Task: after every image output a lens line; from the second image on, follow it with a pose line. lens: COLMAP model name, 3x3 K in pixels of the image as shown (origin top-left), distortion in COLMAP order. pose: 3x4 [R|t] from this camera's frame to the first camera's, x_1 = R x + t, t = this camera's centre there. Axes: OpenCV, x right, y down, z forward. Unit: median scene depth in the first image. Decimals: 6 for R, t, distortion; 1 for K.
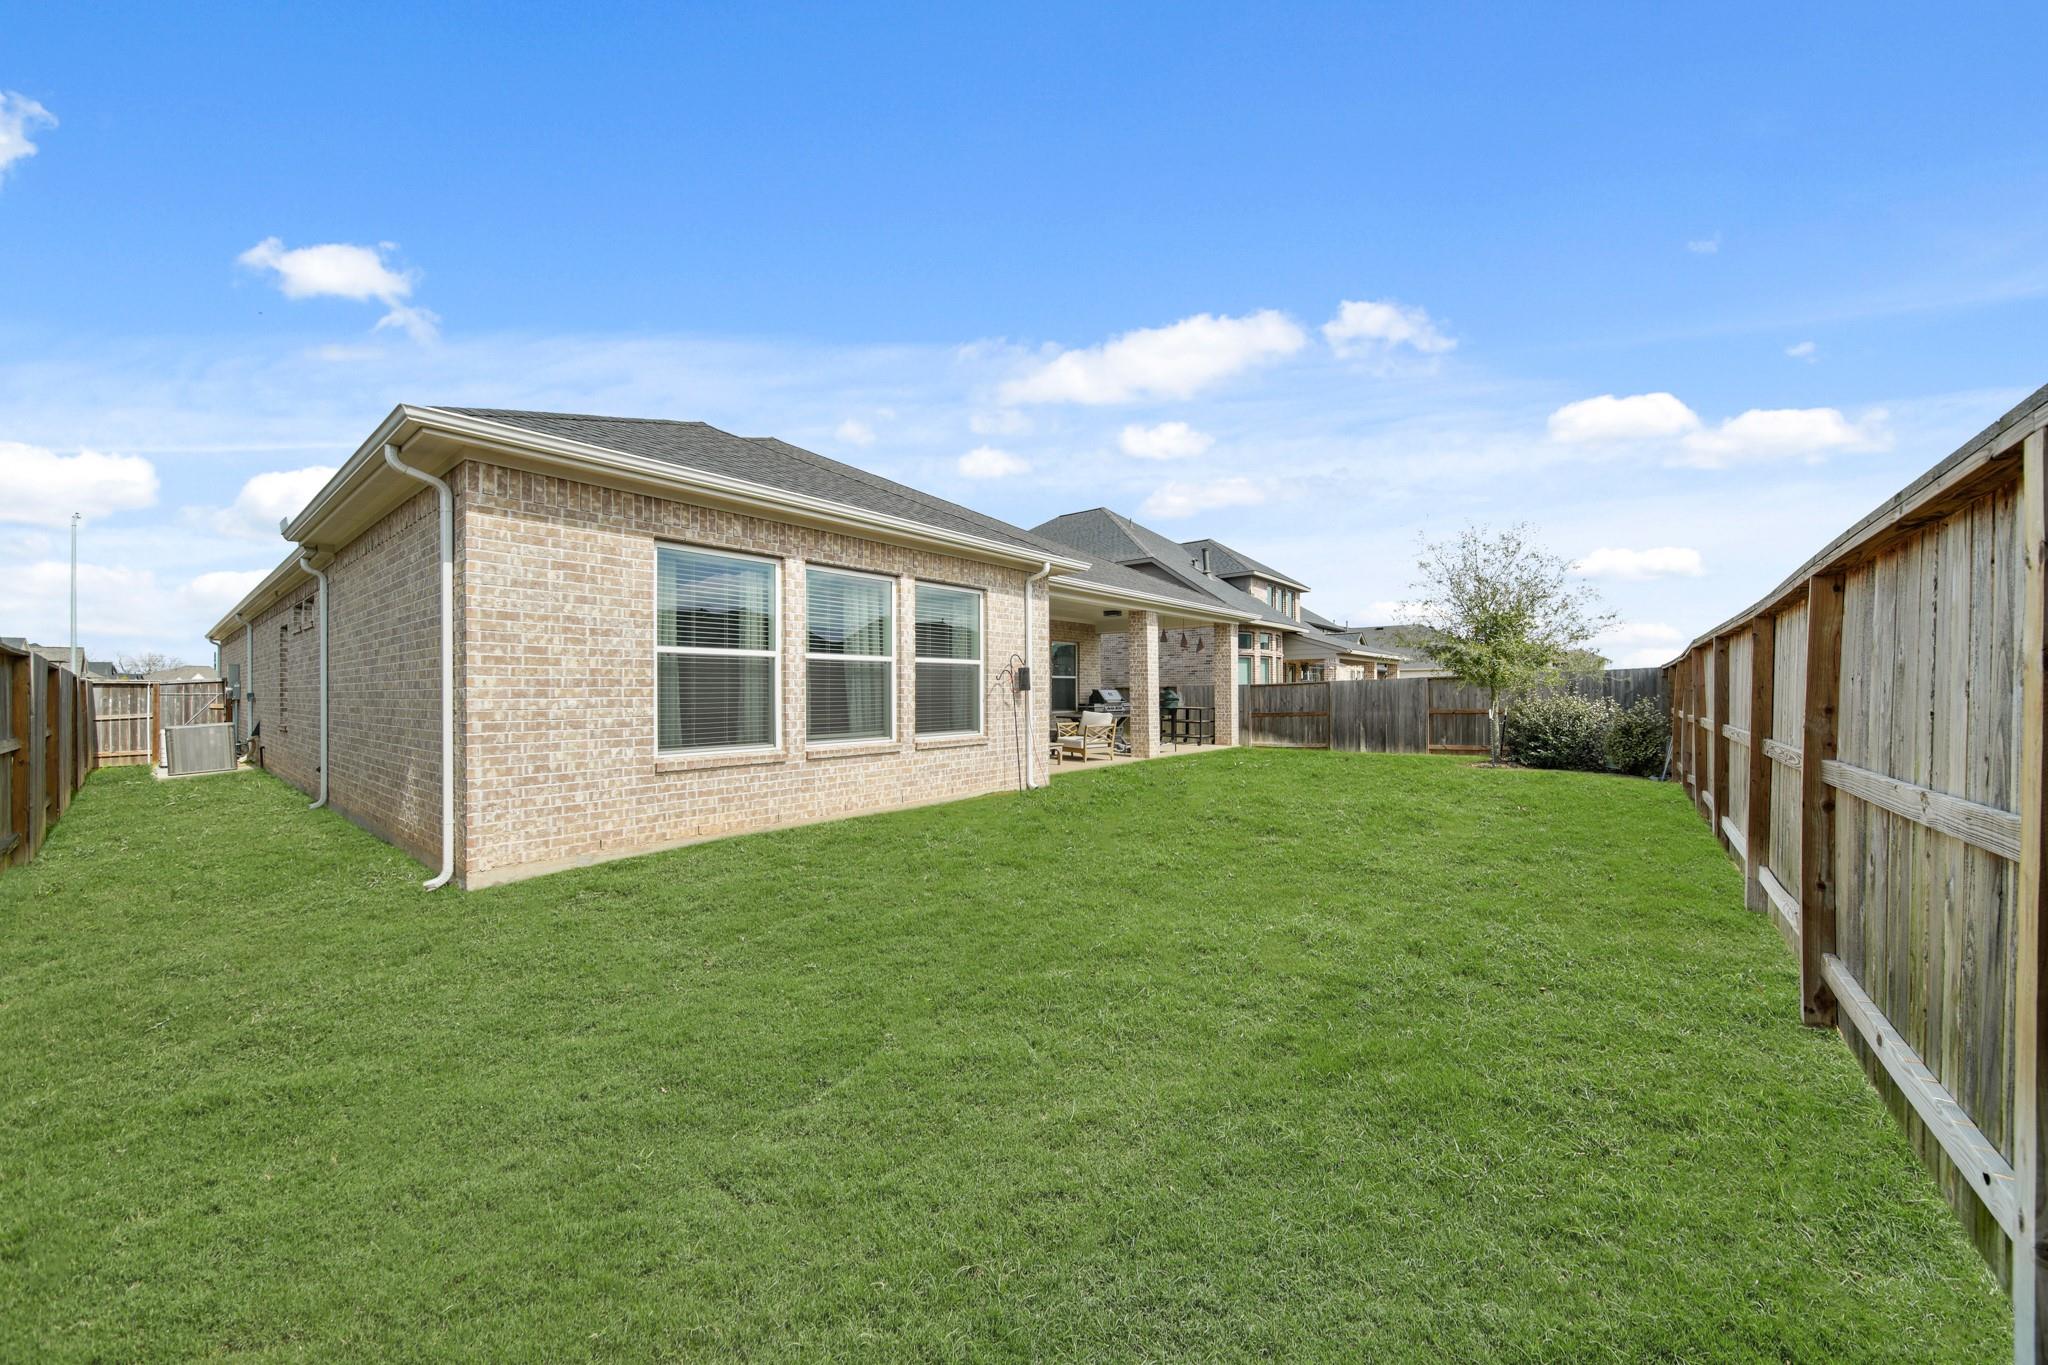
lens RADIAL K [[741.1, 0, 1029.6], [0, 741.1, 699.6], [0, 0, 1]] dist [0.000096, -0.000122]
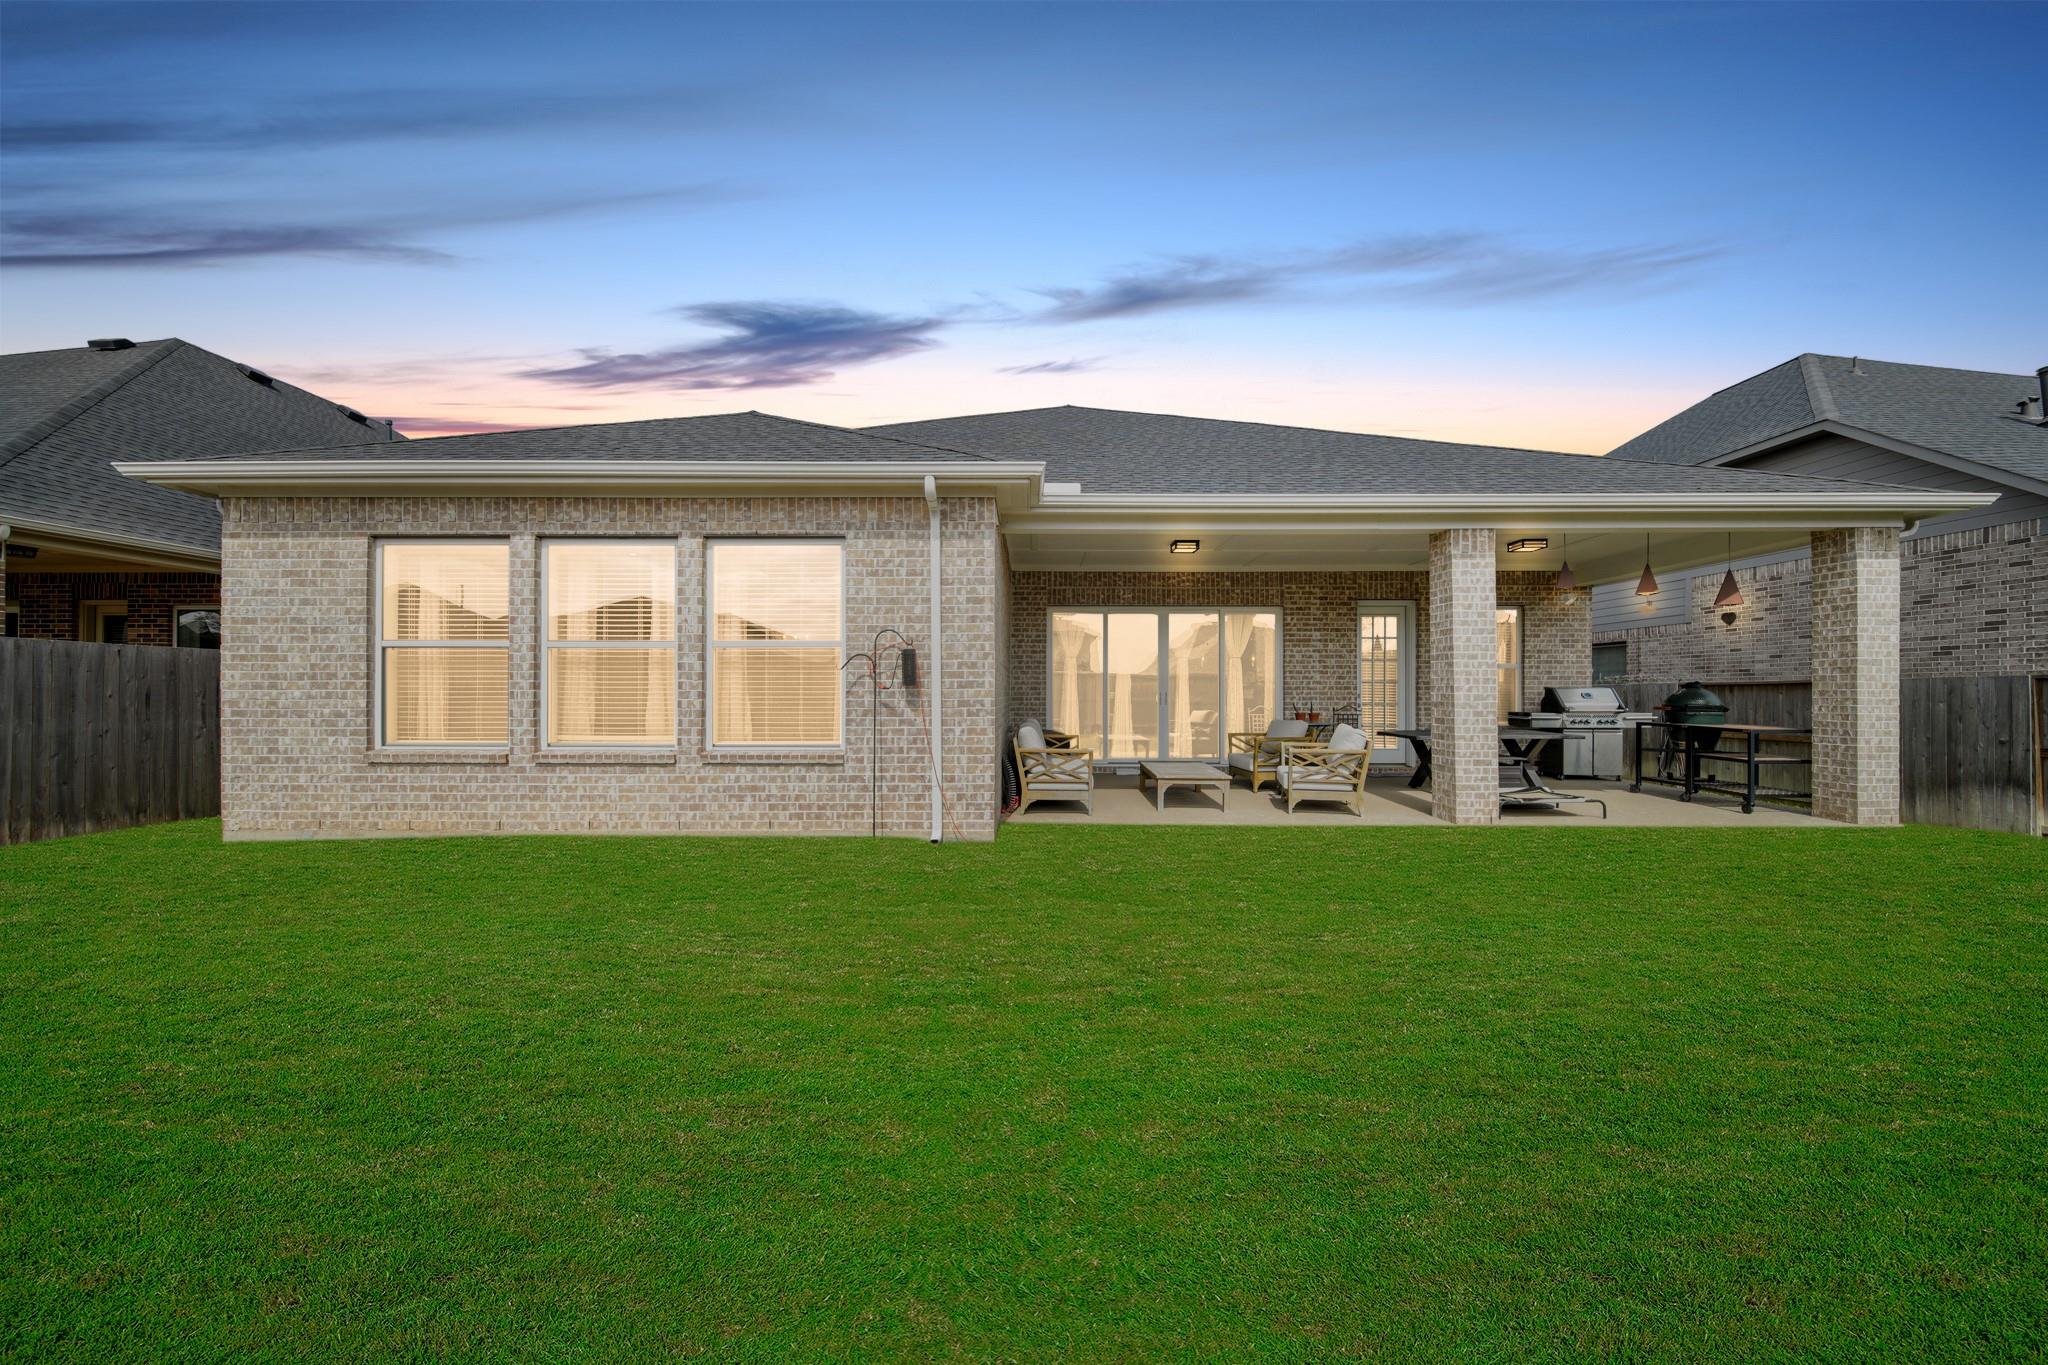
lens RADIAL K [[741.1, 0, 1029.6], [0, 741.1, 699.6], [0, 0, 1]] dist [0.000096, -0.000122]
pose [[0.615975, 0.011537, -0.787681, 0.921608], [-0.013264, 0.999903, 0.004273, -0.006756], [0.787654, 0.007816, 0.616069, 1.139903]]
